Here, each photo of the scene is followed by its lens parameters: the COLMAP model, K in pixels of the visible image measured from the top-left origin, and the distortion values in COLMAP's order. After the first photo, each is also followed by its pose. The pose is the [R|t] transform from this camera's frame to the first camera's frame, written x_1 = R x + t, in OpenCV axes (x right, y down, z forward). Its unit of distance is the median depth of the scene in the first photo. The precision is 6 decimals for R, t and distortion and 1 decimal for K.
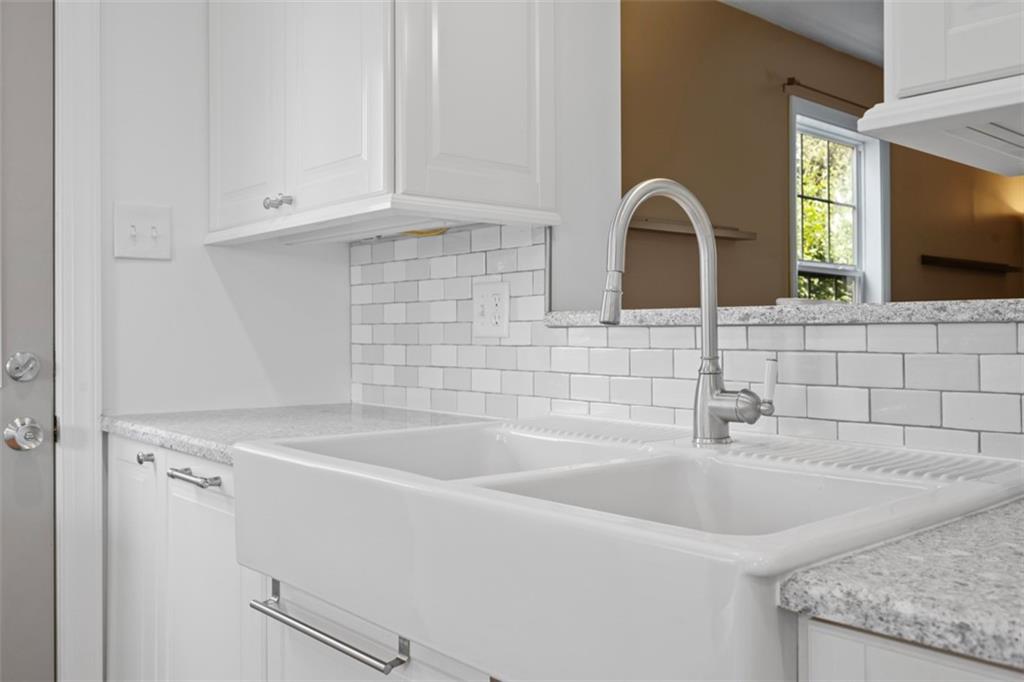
lens RADIAL K [[895.9, 0, 513.9], [0, 895.9, 339.9], [0, 0, 1]] dist [-0.002885, -0.000966]
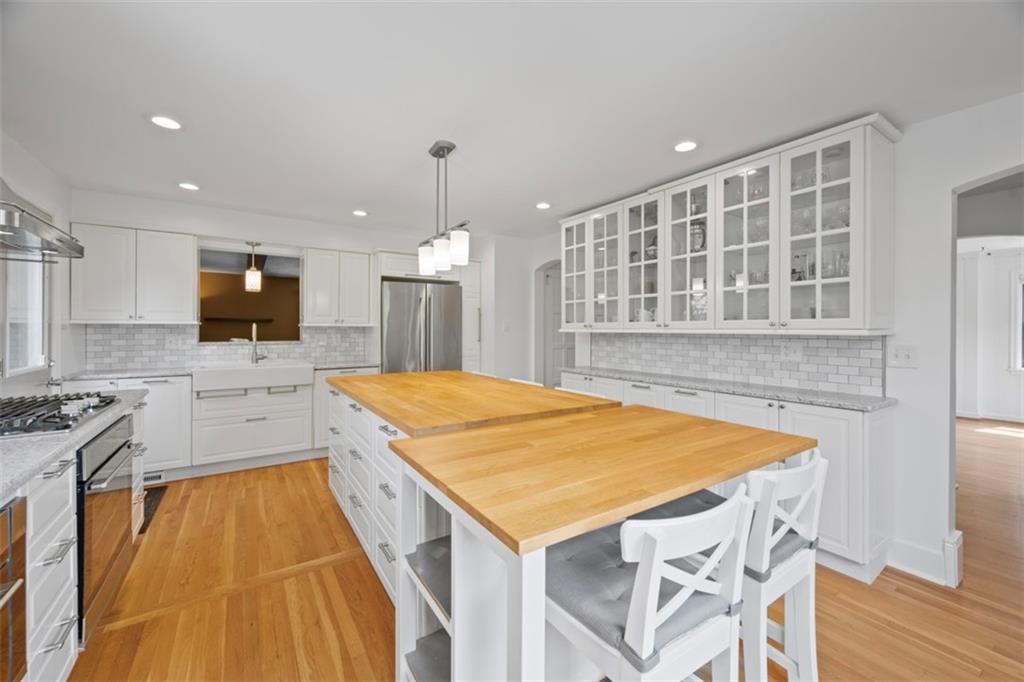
lens RADIAL K [[407.2, 0, 519.7], [0, 407.2, 327.3], [0, 0, 1]] dist [0.001310, 0.000016]
pose [[0.124687, -0.000648, 0.992196, -1.704872], [-0.003037, 0.999995, 0.001034, -0.106872], [-0.992192, -0.003142, 0.124684, -0.859745]]
